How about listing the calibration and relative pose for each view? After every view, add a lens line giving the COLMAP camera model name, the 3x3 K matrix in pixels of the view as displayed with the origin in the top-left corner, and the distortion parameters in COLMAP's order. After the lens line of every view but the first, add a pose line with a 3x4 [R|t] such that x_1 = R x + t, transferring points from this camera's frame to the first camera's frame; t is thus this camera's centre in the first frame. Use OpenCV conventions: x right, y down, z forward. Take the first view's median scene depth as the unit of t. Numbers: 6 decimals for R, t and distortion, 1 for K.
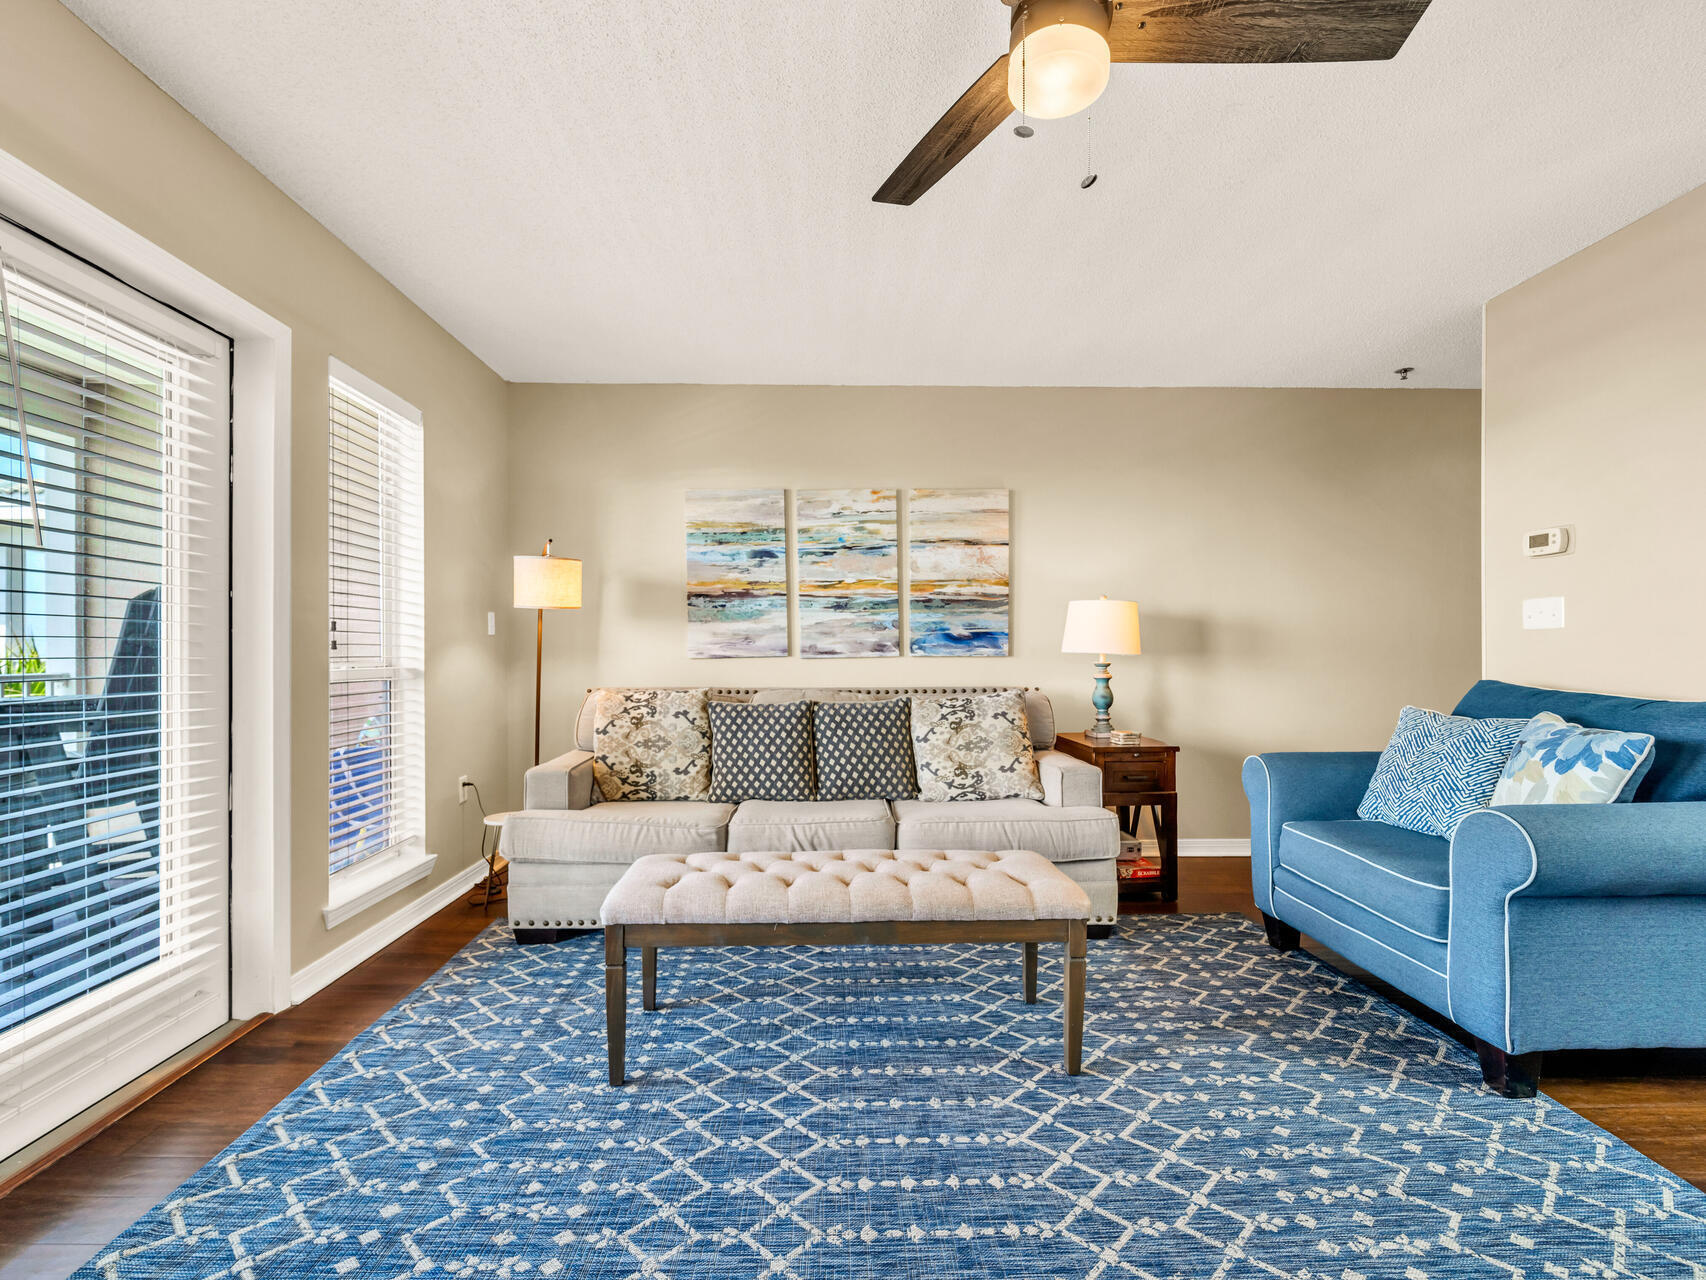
lens RADIAL K [[753.5, 0, 832.0], [0, 753.5, 659.6], [0, 0, 1]] dist [-0.000074, -0.001339]
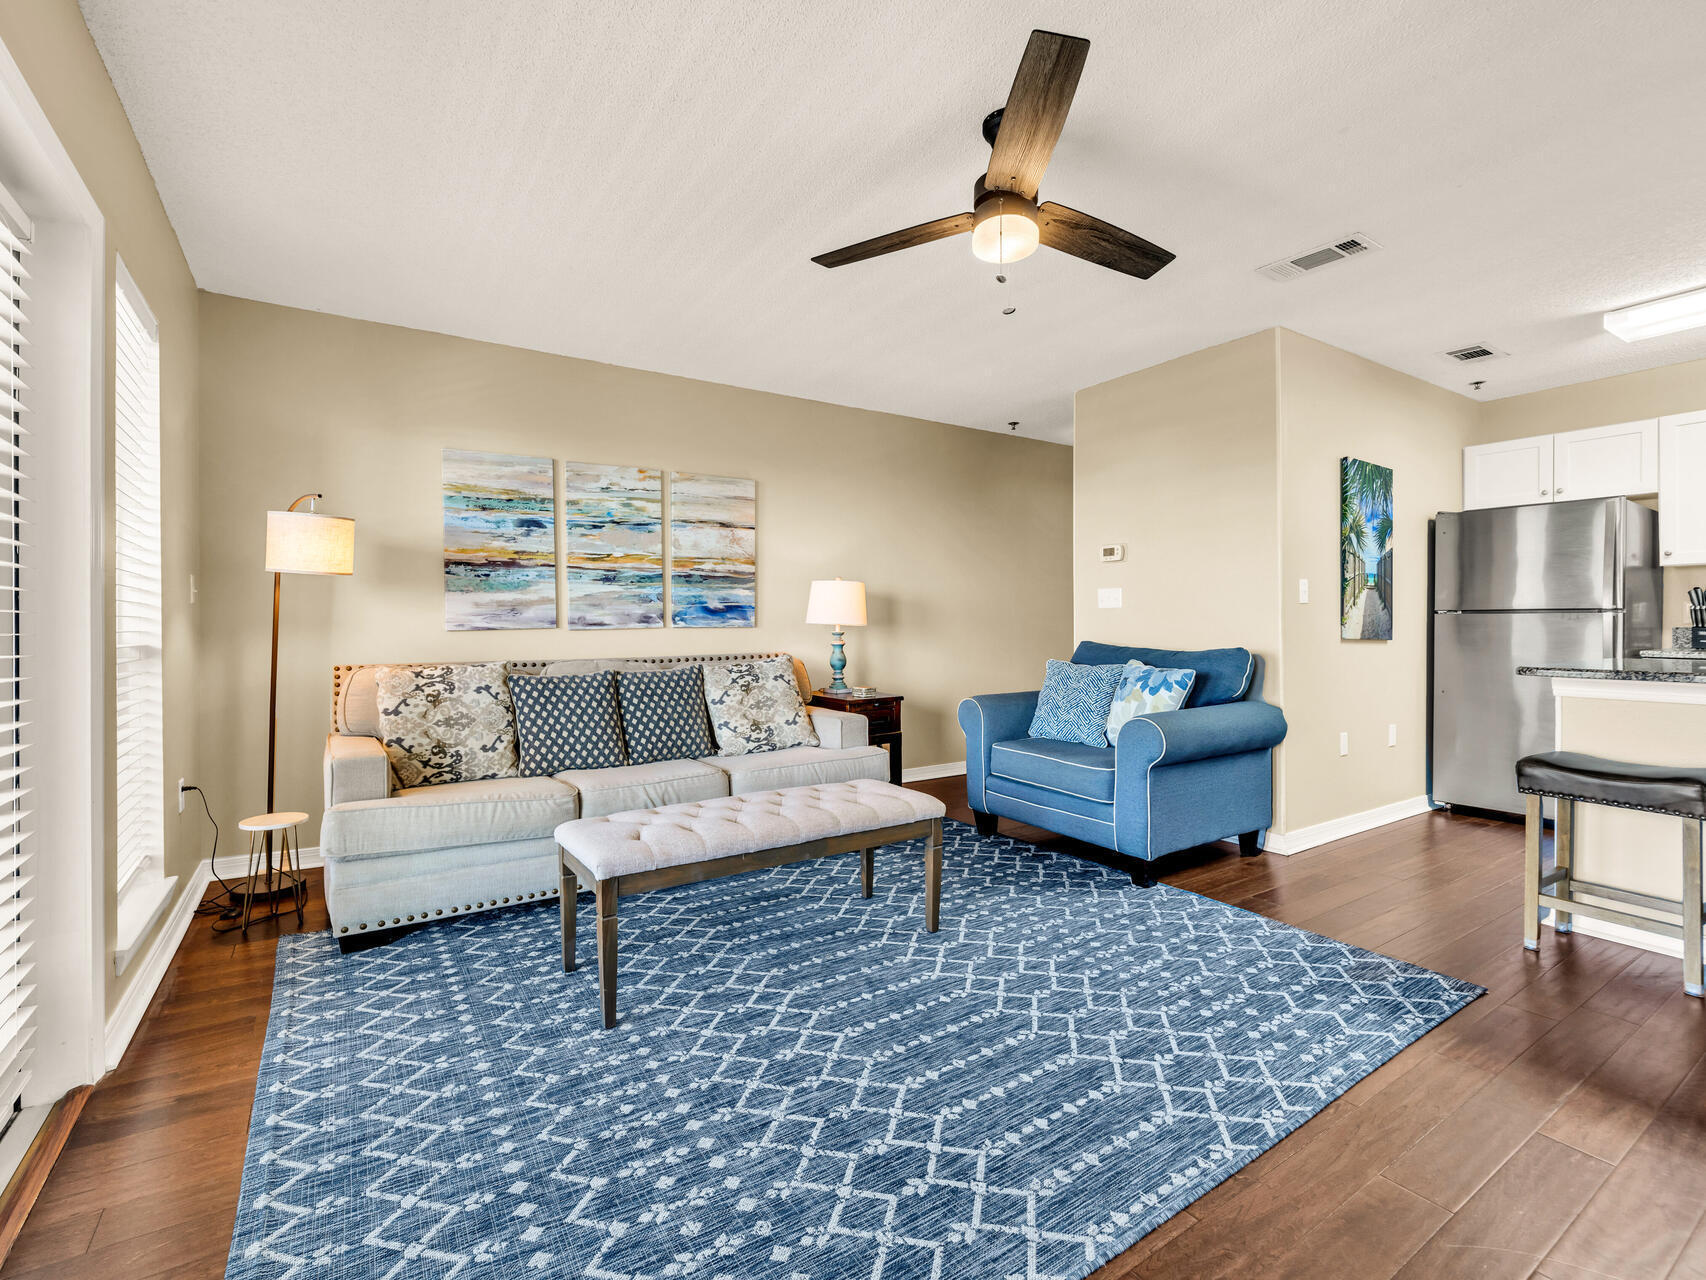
lens RADIAL K [[753.5, 0, 814.4], [0, 753.5, 652.1], [0, 0, 1]] dist [-0.000074, -0.001339]
pose [[0.859954, -0.020891, 0.509944, -0.329580], [0.006367, 0.999523, 0.030210, -0.000844], [-0.510332, -0.022733, 0.859677, -0.035518]]
